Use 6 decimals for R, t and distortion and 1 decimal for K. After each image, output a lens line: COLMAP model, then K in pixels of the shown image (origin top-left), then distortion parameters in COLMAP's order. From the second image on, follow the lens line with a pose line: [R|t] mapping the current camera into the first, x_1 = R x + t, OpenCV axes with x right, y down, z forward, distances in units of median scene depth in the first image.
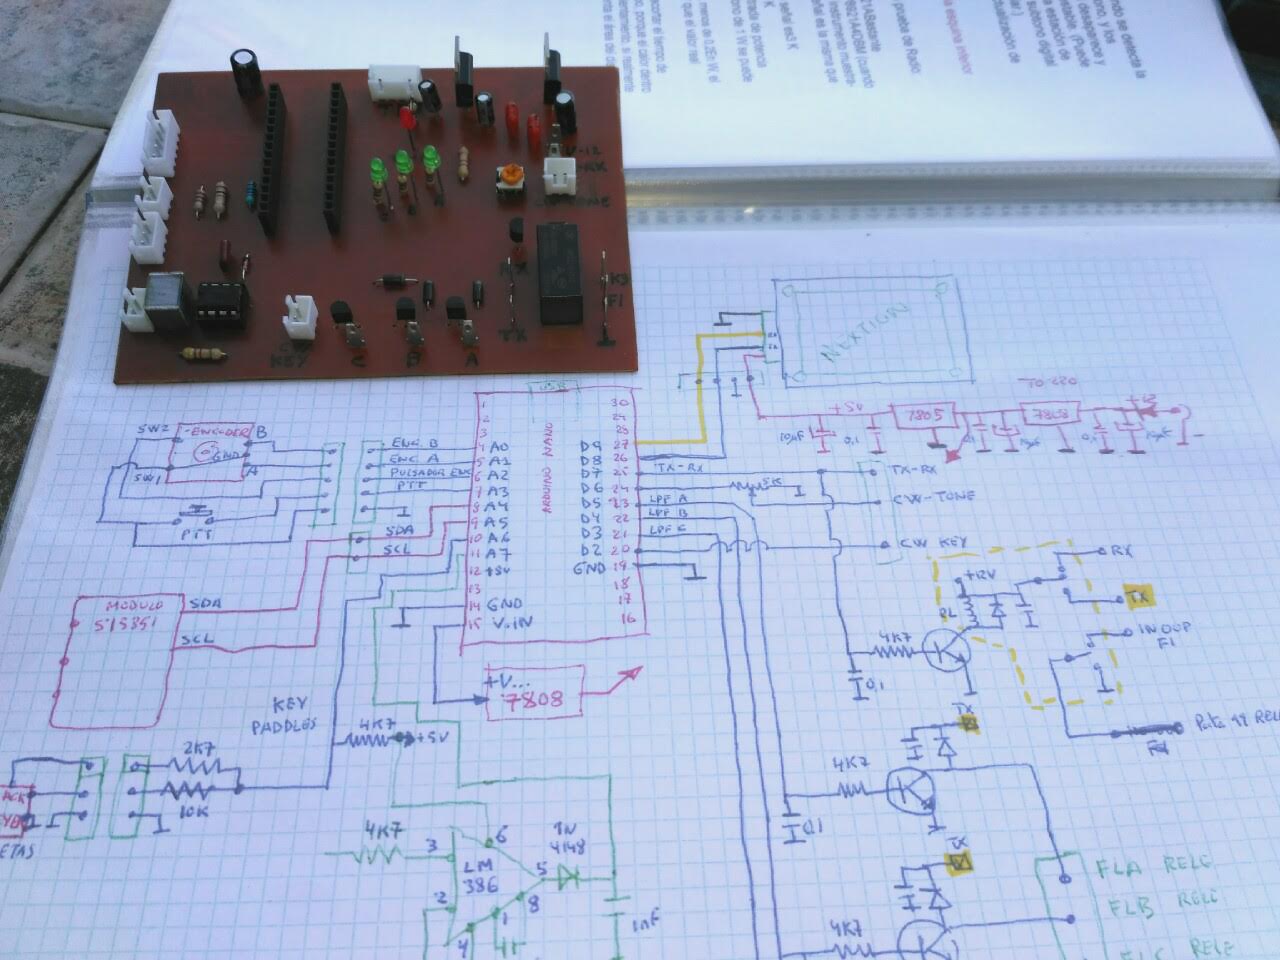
lens RADIAL K [[1112.0, 0, 640.0], [0, 1112.0, 480.0], [0, 0, 1]] dist [0.011363, -0.156616]
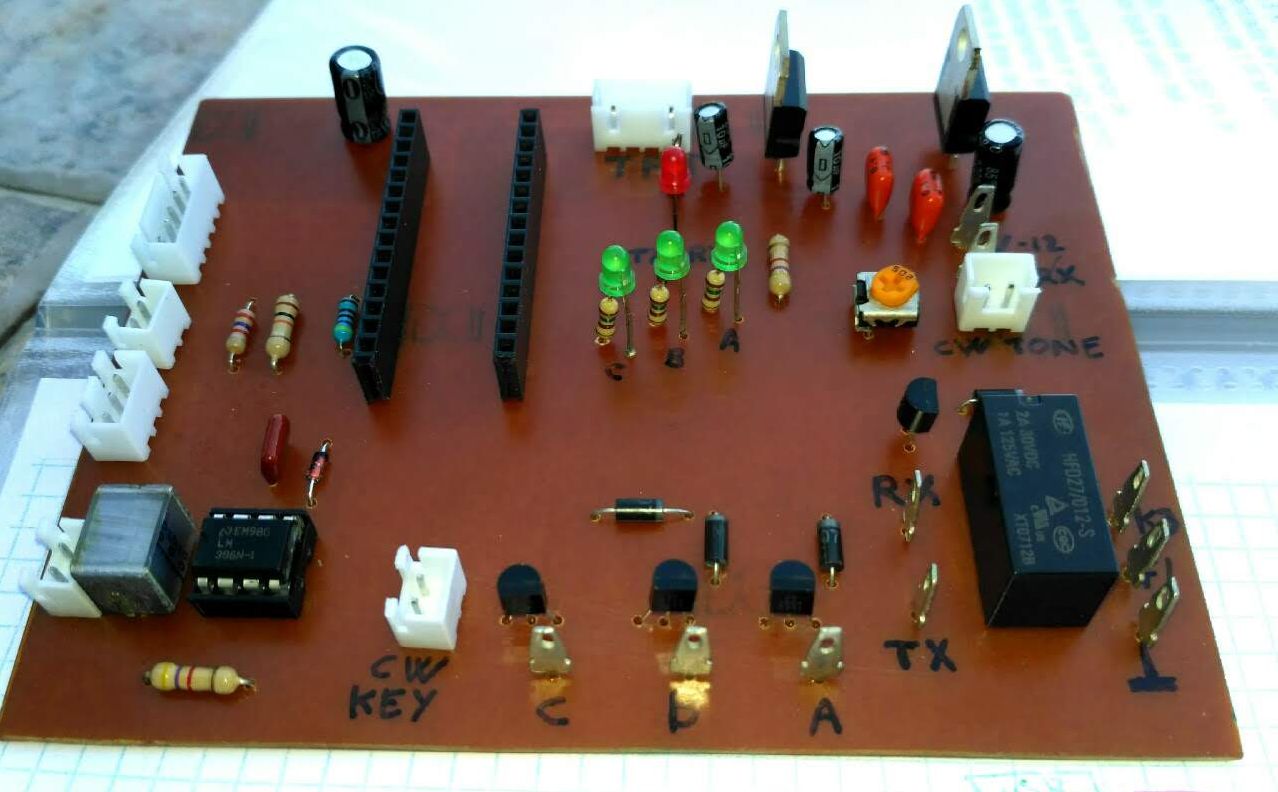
lens RADIAL K [[1241.2, 0, 639.0], [0, 1241.2, 396.0], [0, 0, 1]] dist [0.004670, -0.219658]
pose [[0.991595, 0.016904, -0.128275, -0.153952], [-0.043742, 0.976851, -0.209403, -0.117883], [0.121766, 0.213254, 0.969379, 0.496822]]
